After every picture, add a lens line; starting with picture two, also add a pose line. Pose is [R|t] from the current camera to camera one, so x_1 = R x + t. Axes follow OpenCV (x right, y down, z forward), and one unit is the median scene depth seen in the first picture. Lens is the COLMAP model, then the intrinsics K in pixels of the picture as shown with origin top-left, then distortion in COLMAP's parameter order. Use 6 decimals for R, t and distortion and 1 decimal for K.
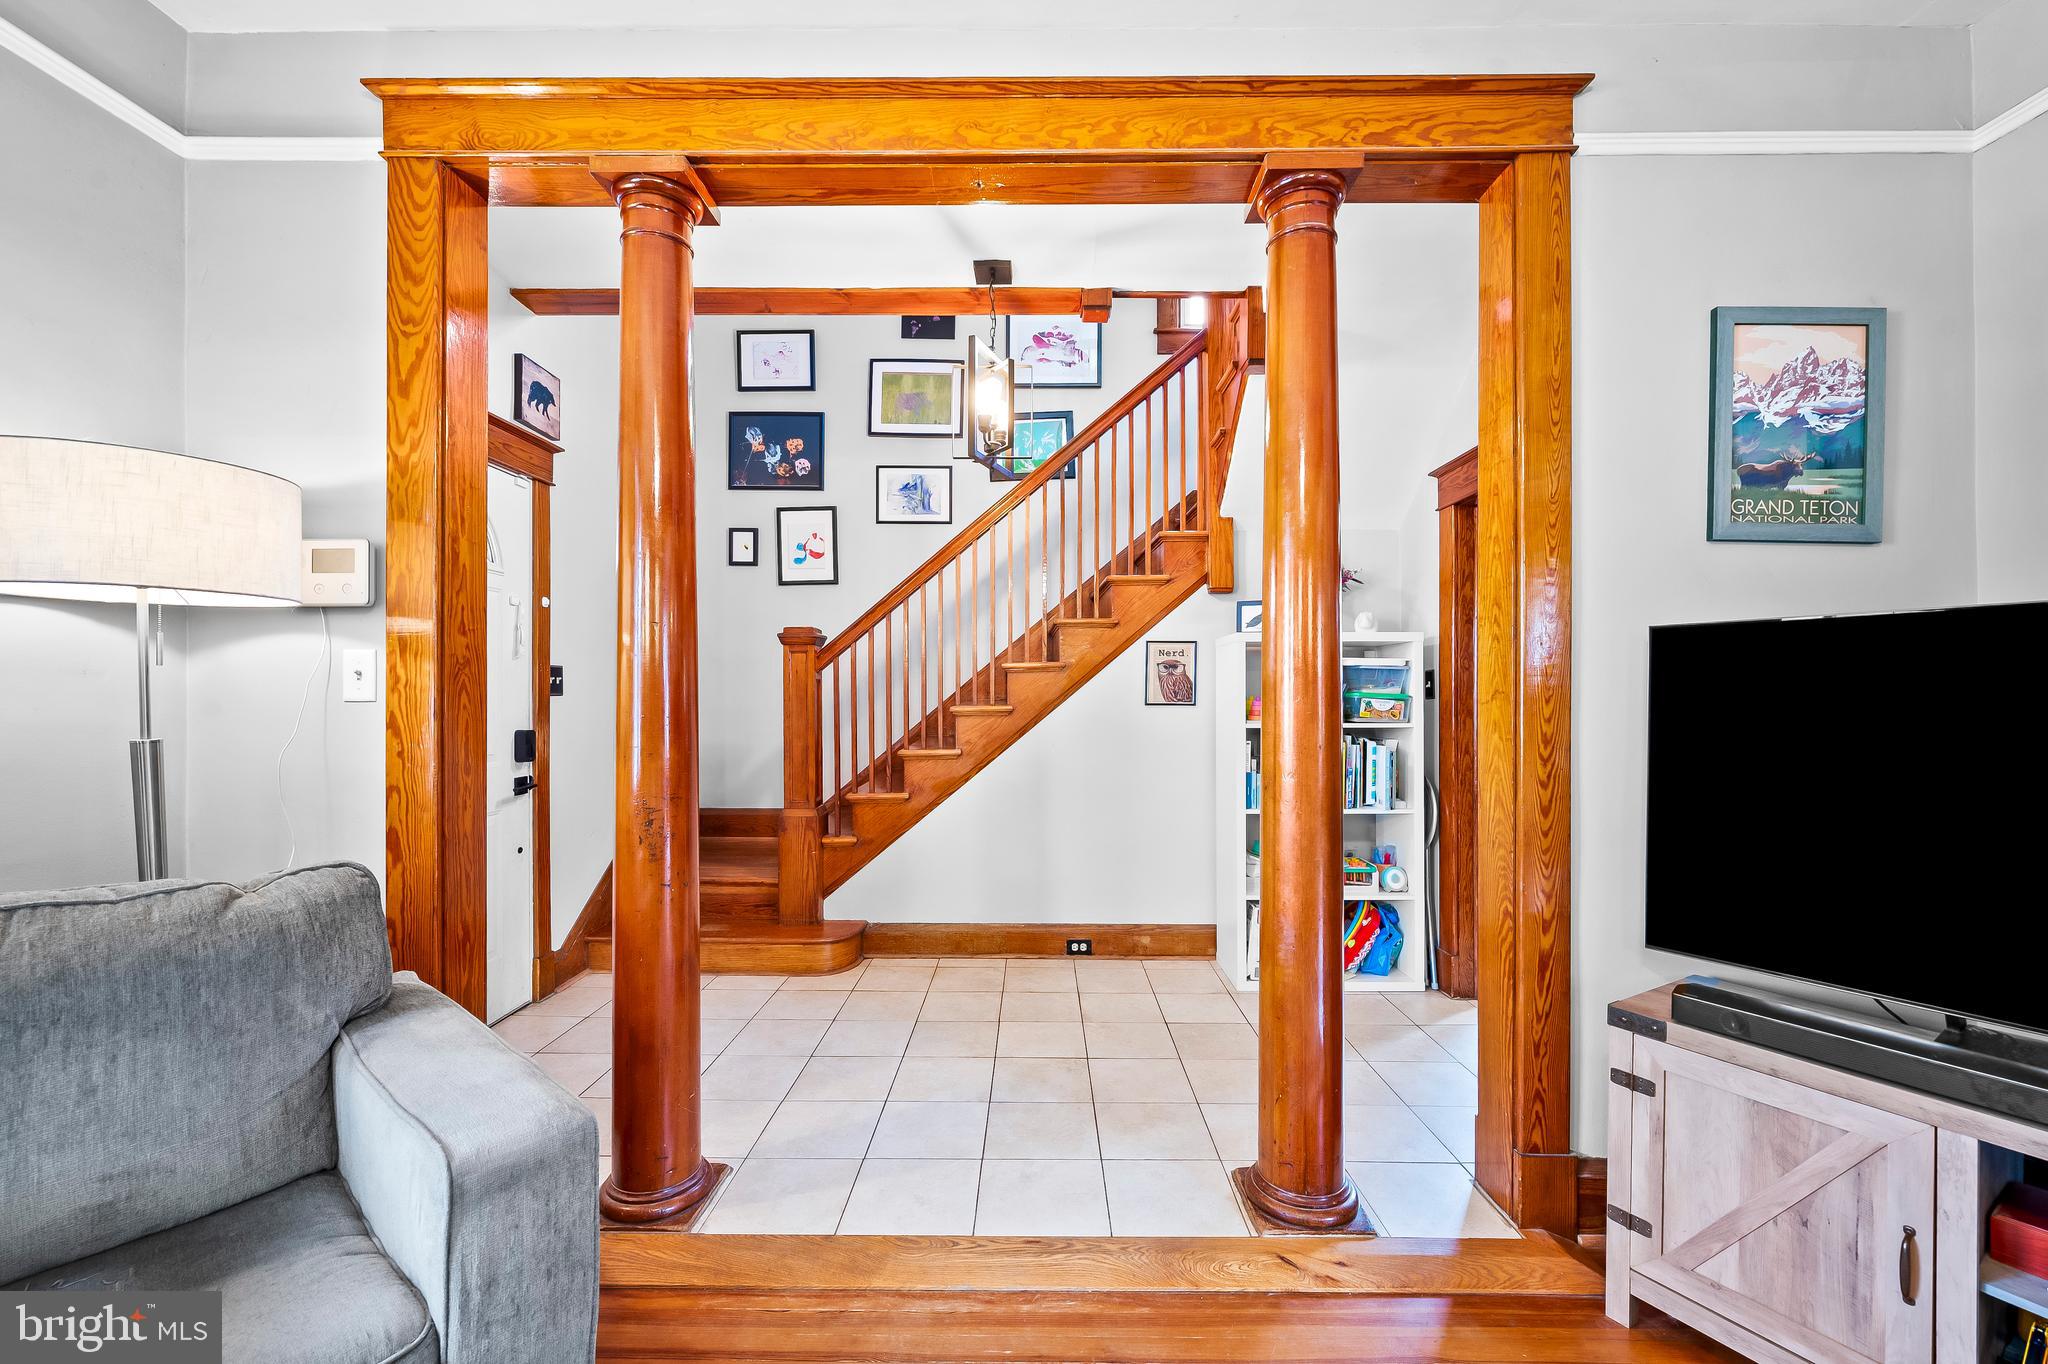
lens RADIAL K [[838.4, 0, 1015.0], [0, 838.4, 696.5], [0, 0, 1]] dist [-0.001738, -0.000534]
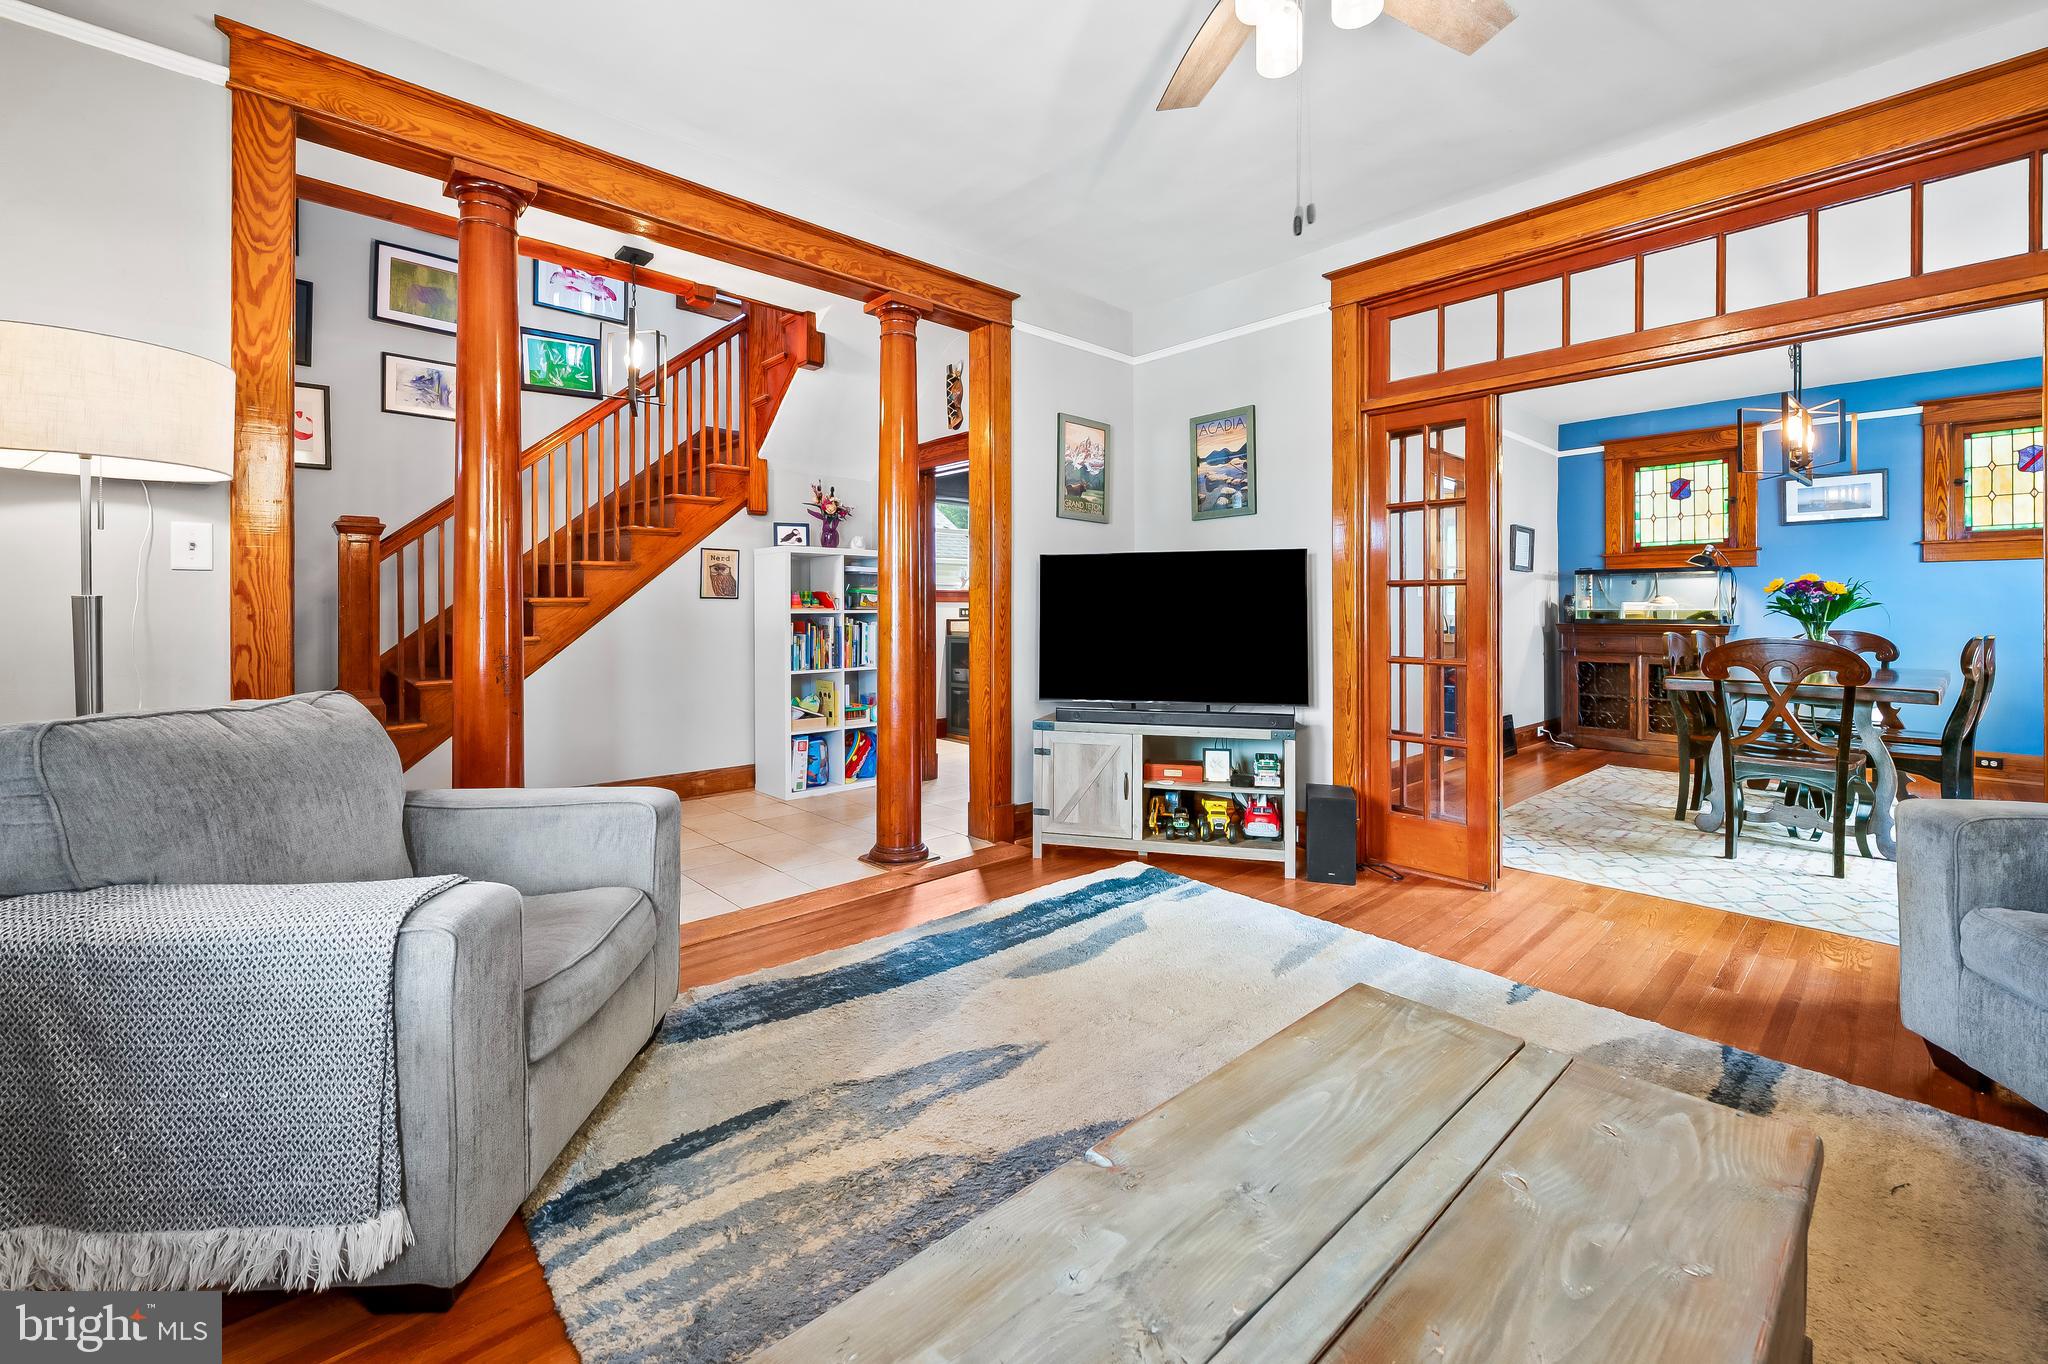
lens RADIAL K [[838.4, 0, 1031.8], [0, 838.4, 608.3], [0, 0, 1]] dist [-0.001738, -0.000534]
pose [[0.722561, 0.000600, 0.691307, -0.736300], [0.001214, 0.999997, -0.002138, 0.059001], [-0.691306, 0.002384, 0.722558, -0.544242]]
